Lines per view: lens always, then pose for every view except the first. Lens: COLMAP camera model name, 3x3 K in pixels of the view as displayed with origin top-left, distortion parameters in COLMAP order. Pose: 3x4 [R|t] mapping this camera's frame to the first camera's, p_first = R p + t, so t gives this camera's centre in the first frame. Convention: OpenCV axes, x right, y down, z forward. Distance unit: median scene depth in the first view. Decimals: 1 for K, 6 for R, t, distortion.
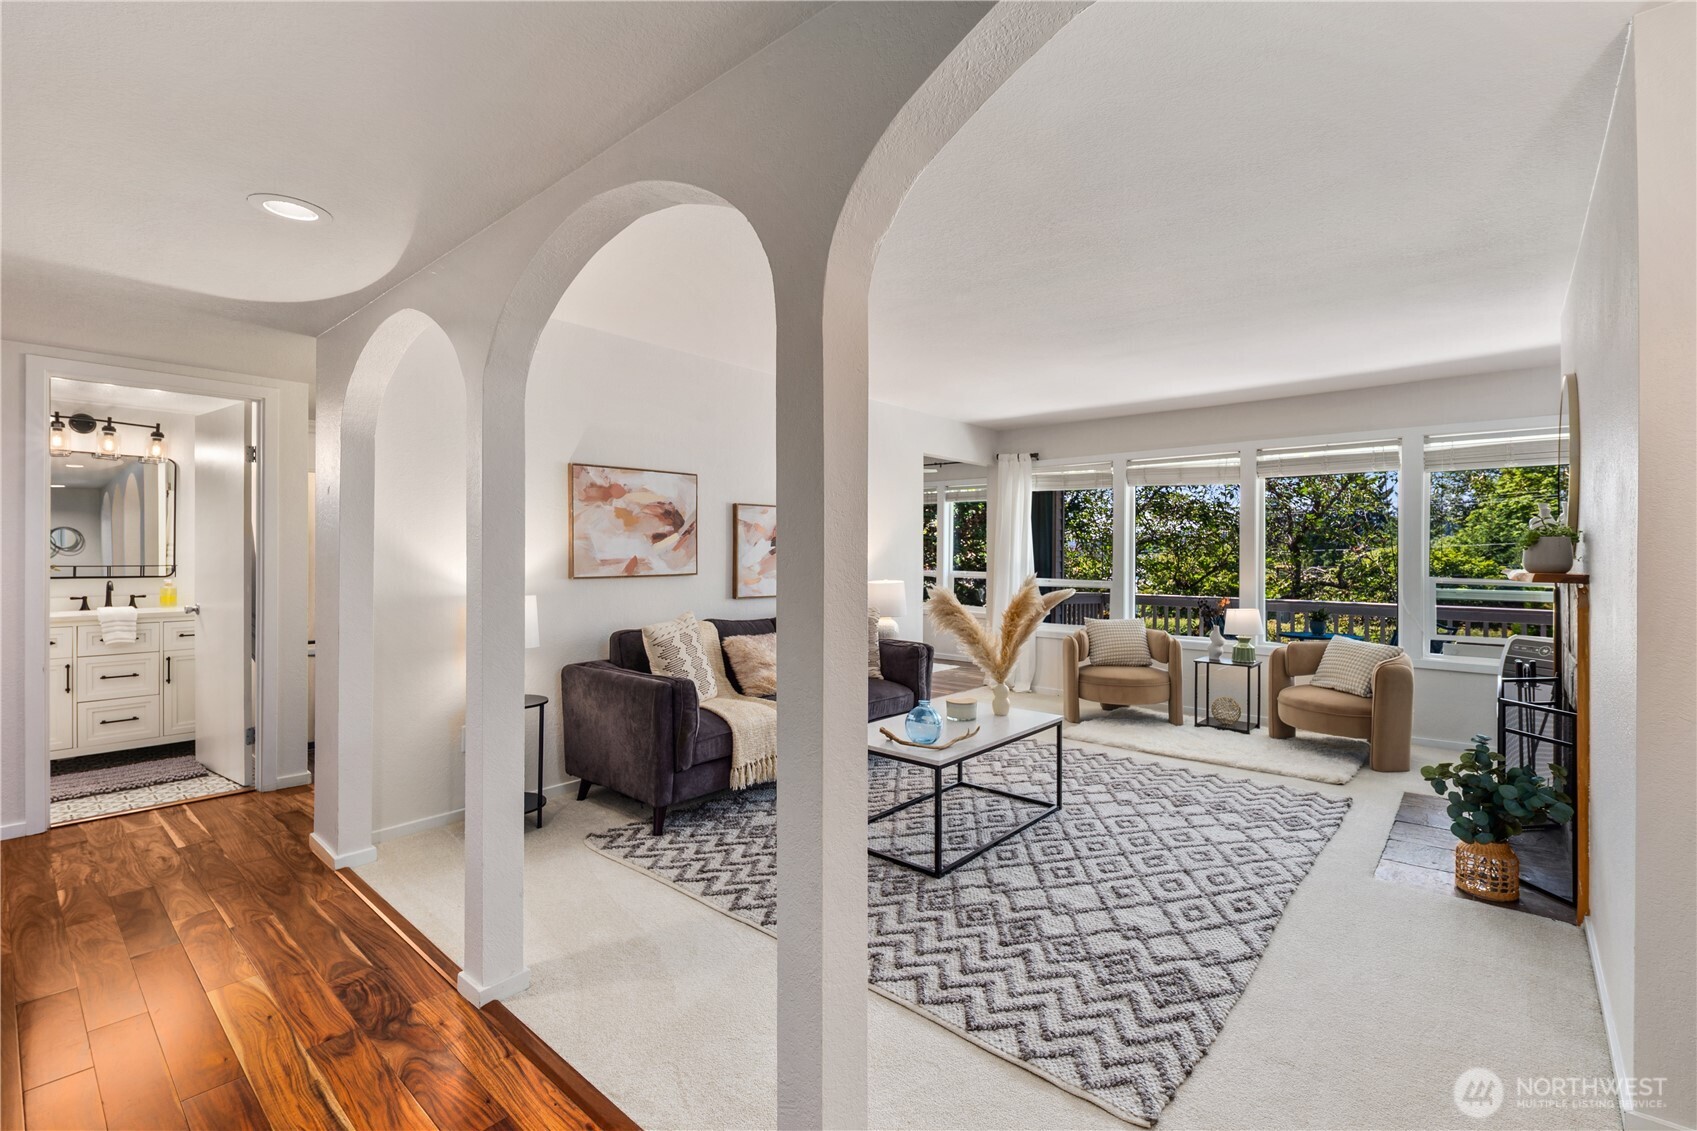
lens RADIAL K [[748.3, 0, 843.6], [0, 748.3, 555.2], [0, 0, 1]] dist [0.002428, -0.002097]
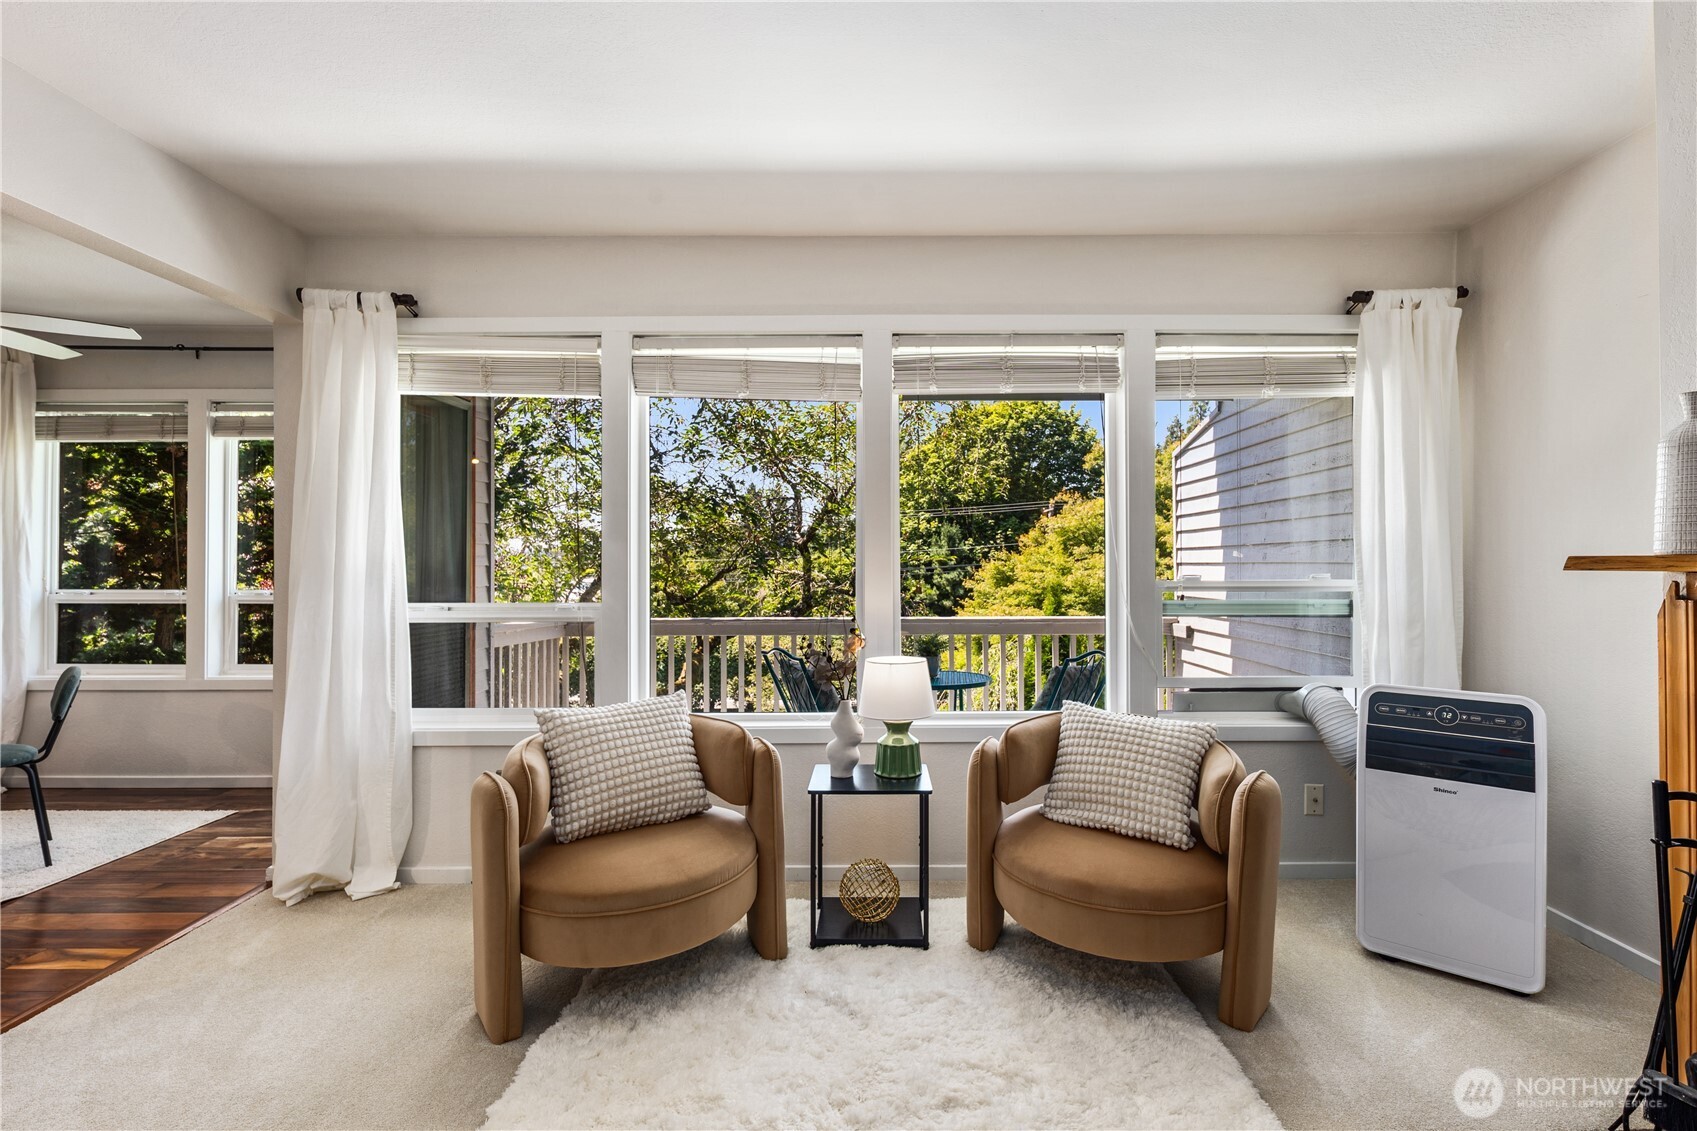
lens RADIAL K [[748.3, 0, 868.1], [0, 748.3, 562.3], [0, 0, 1]] dist [0.002428, -0.002097]
pose [[0.746256, -0.004711, 0.665642, 0.266812], [0.008121, 0.999965, -0.002027, 0.016809], [-0.665609, 0.006918, 0.746268, 0.826228]]
